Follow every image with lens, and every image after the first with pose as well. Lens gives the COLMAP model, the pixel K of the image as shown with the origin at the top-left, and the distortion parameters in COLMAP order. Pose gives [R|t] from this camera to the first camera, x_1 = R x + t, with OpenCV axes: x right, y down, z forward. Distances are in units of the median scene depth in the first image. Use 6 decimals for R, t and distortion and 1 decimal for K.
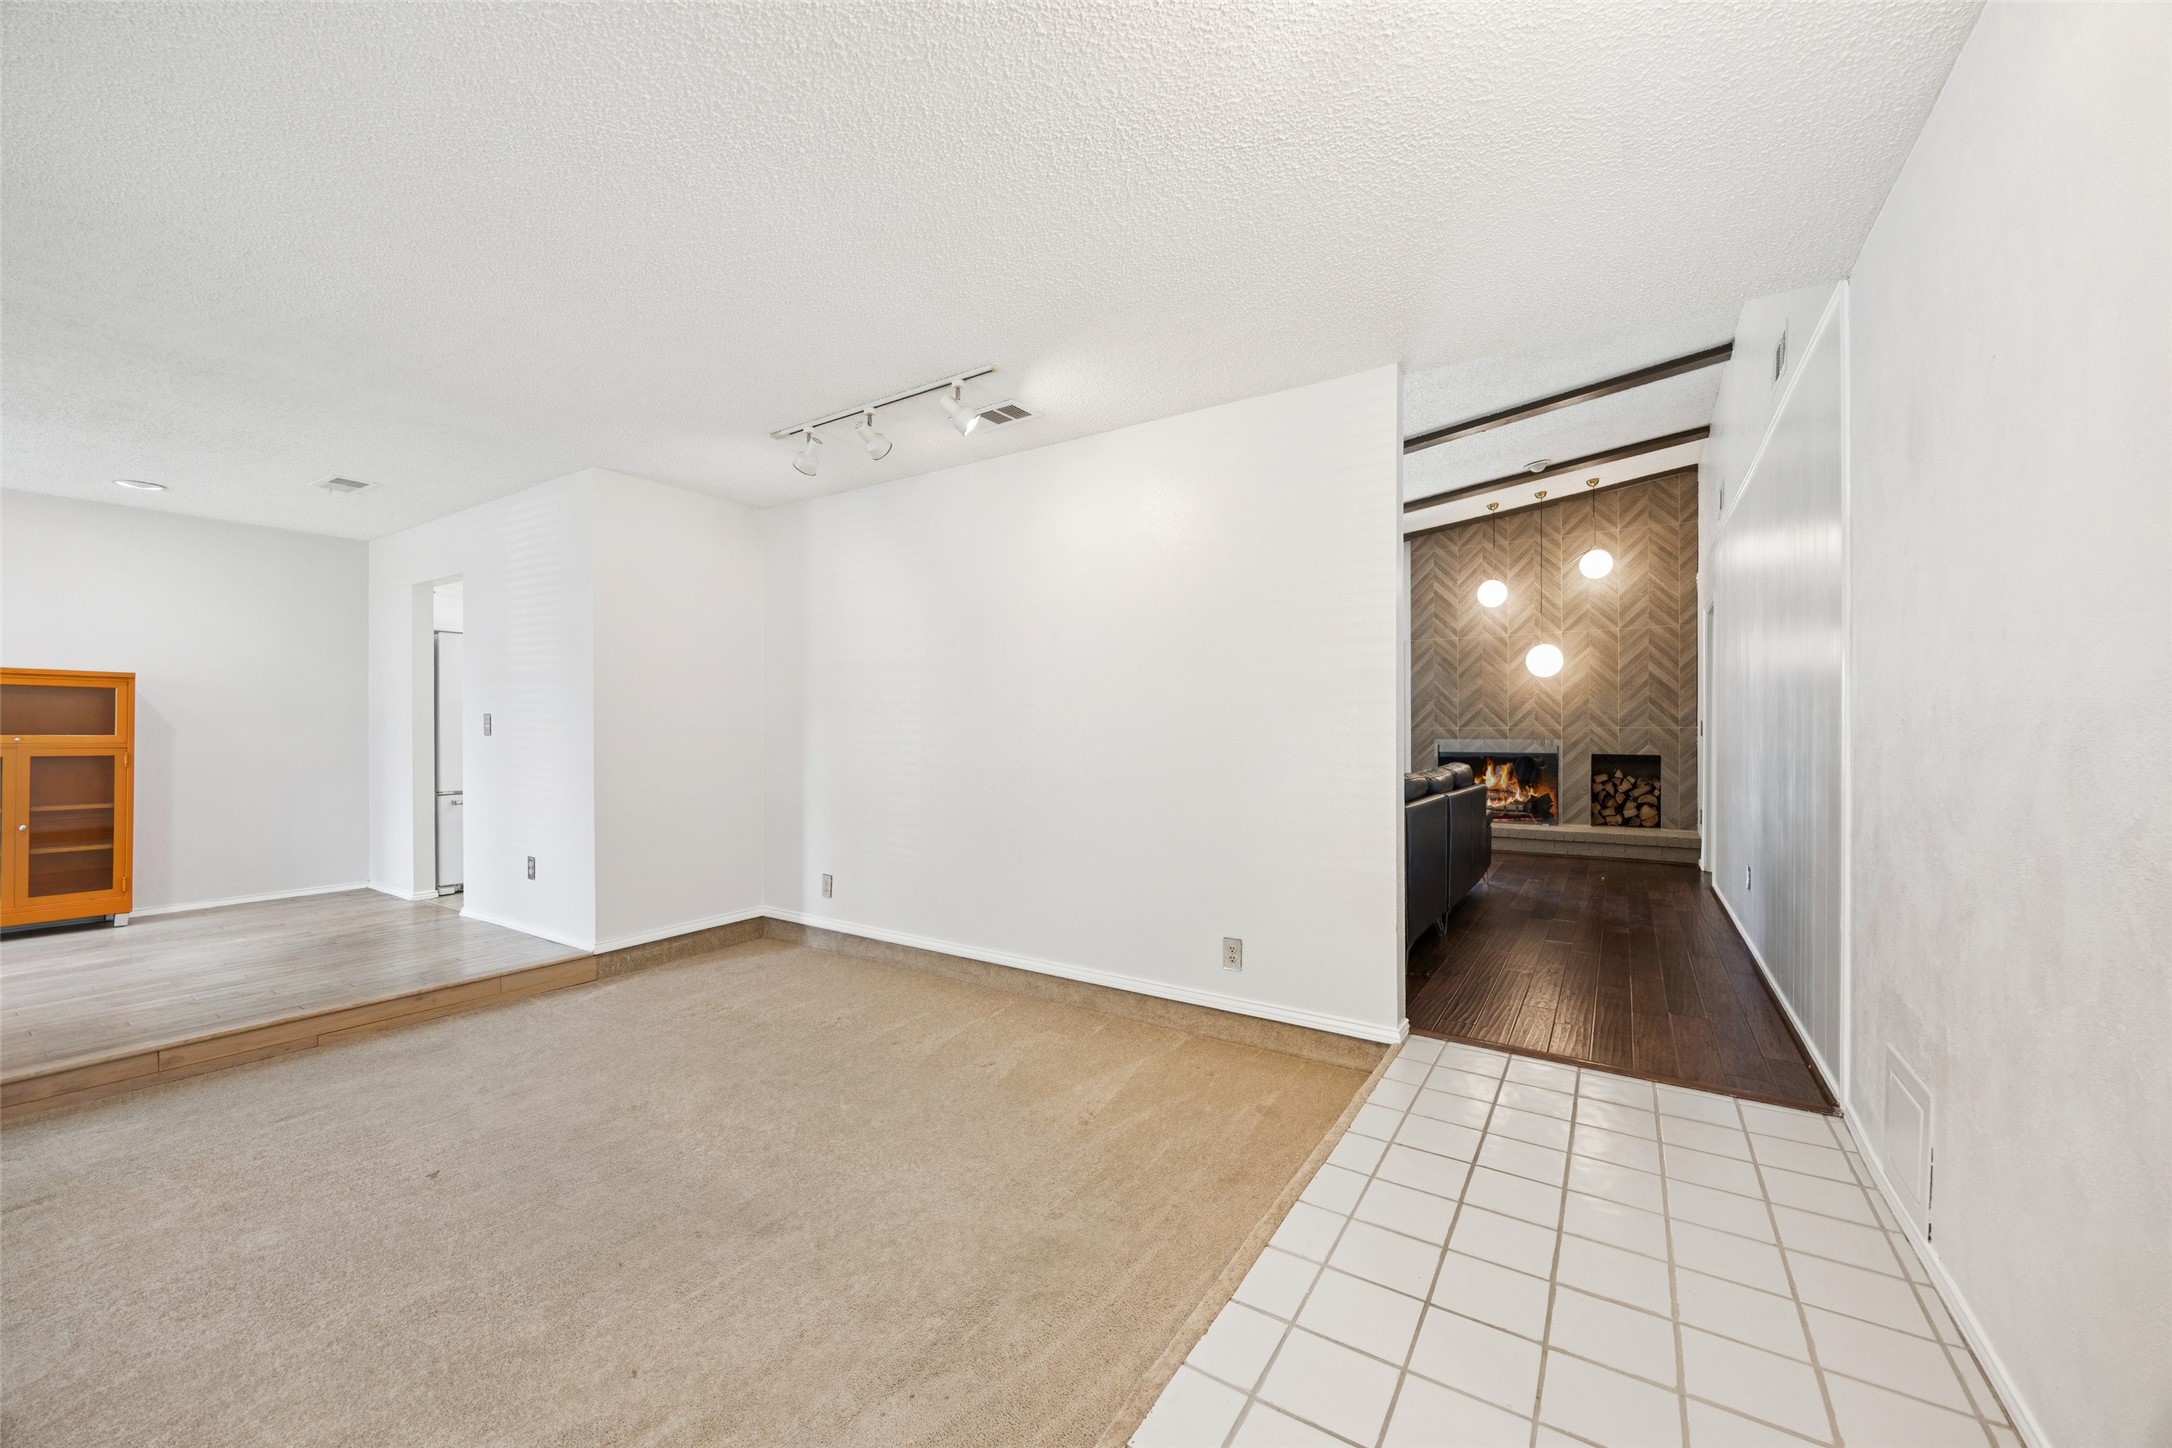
lens RADIAL K [[836.3, 0, 1083.6], [0, 836.3, 728.8], [0, 0, 1]] dist [-0.003252, 0.000425]
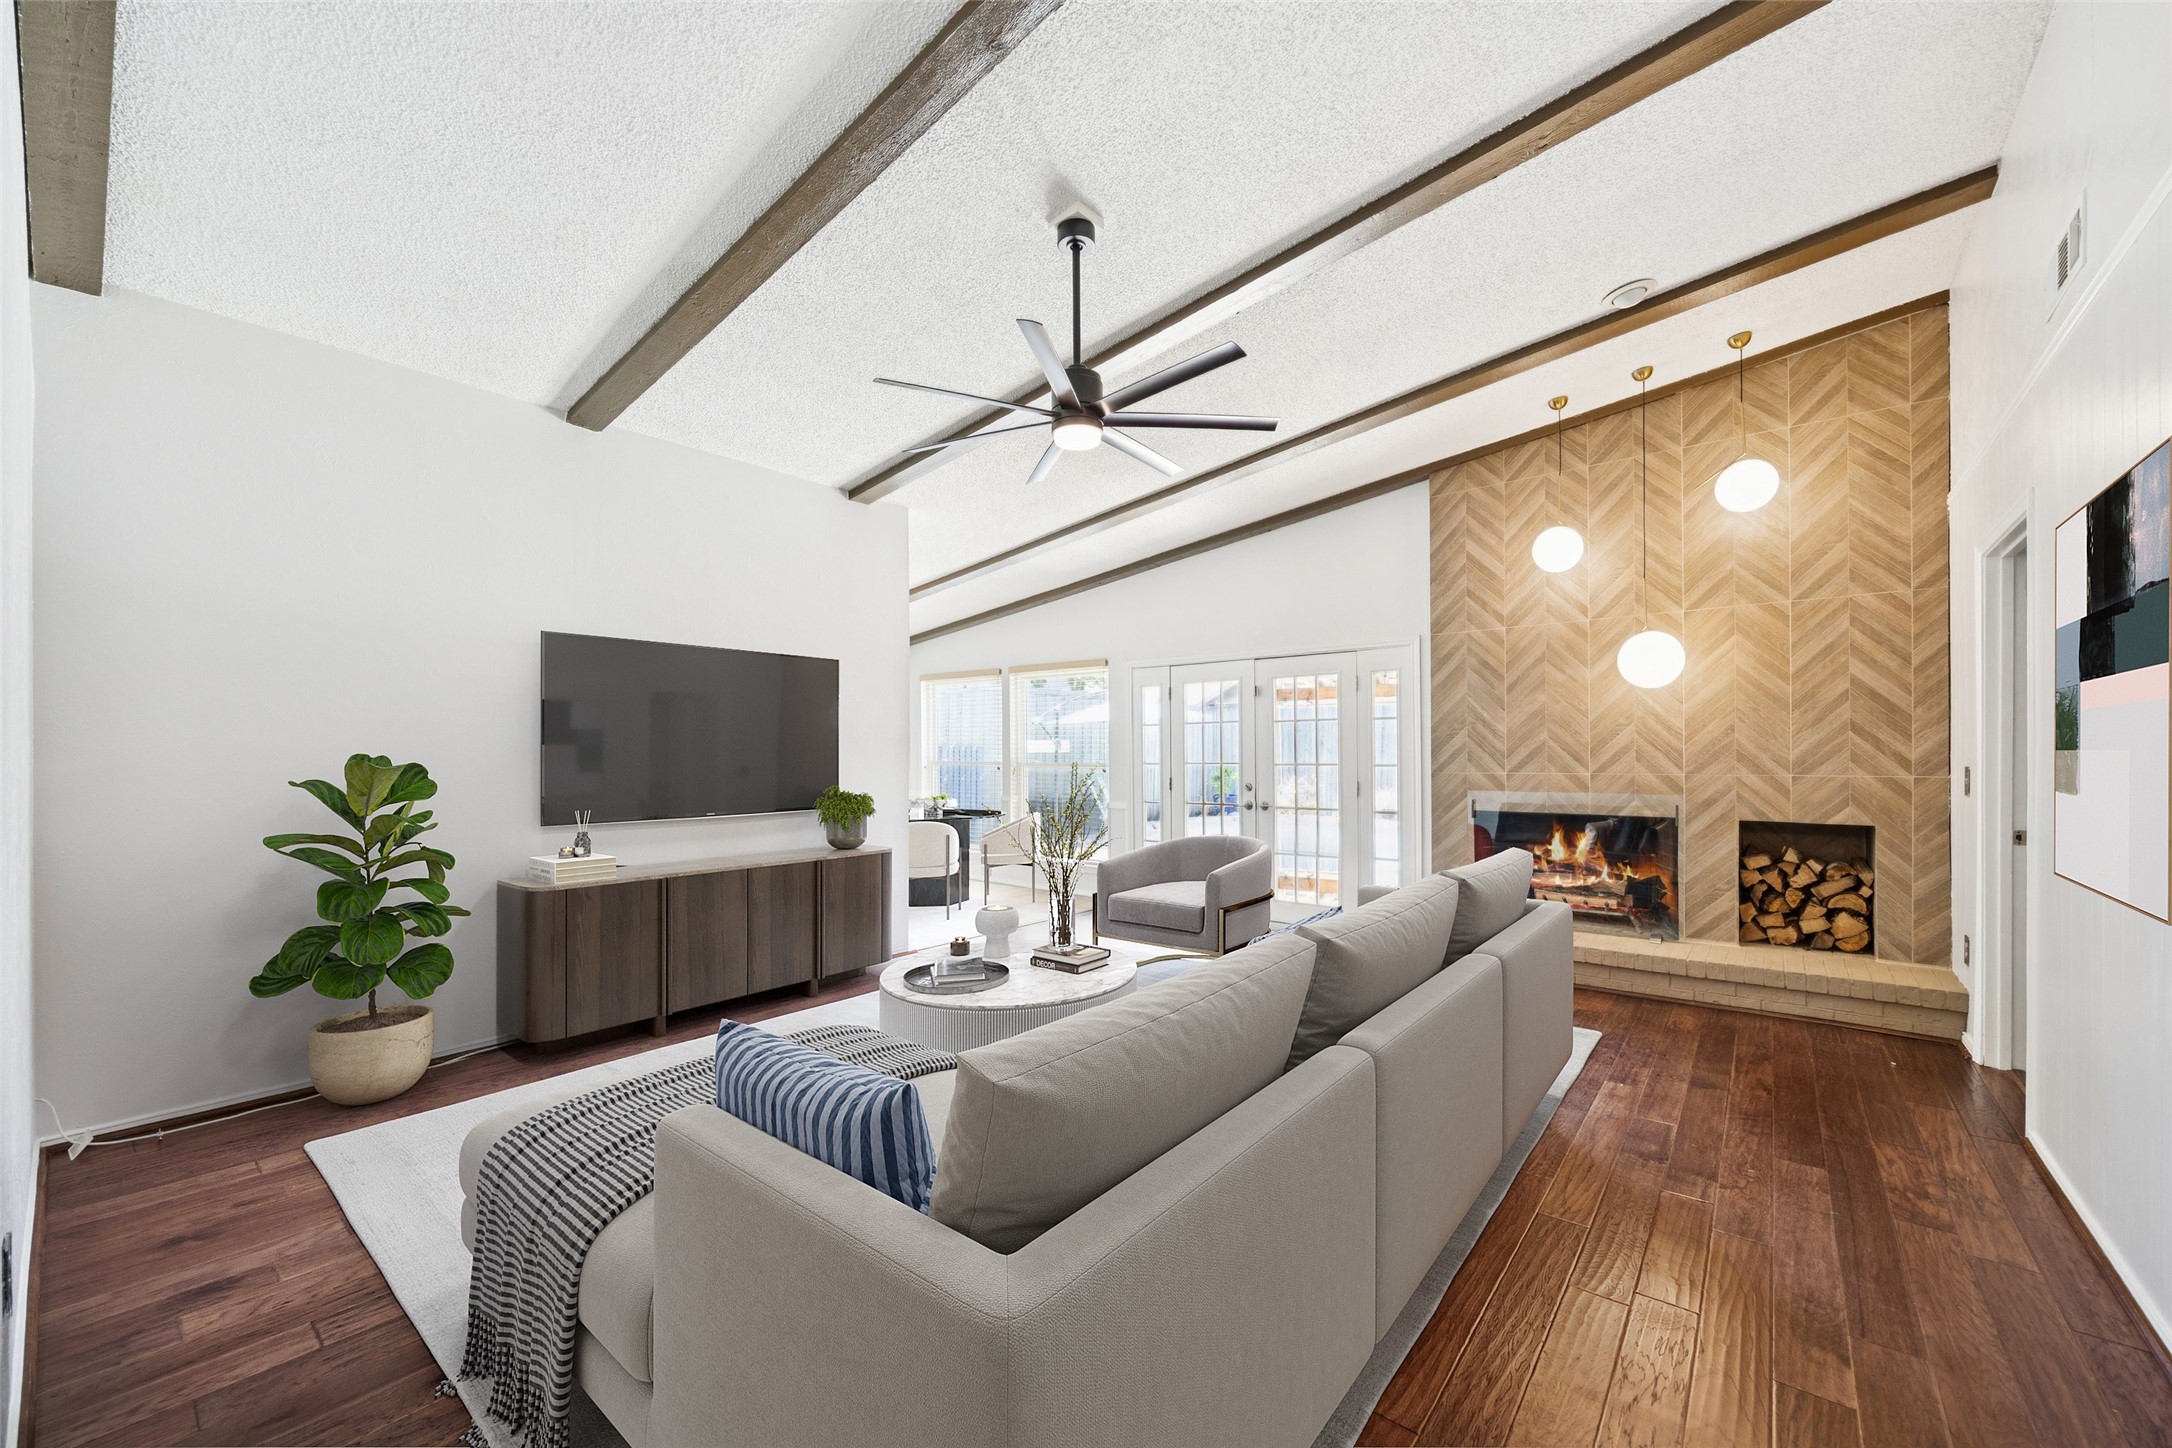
lens RADIAL K [[836.3, 0, 1086.6], [0, 836.3, 752.1], [0, 0, 1]] dist [-0.003252, 0.000425]
pose [[0.992912, -0.002763, -0.118823, 0.229047], [0.002424, 0.999993, -0.002993, -0.016515], [0.118831, 0.002684, 0.992911, 0.373927]]
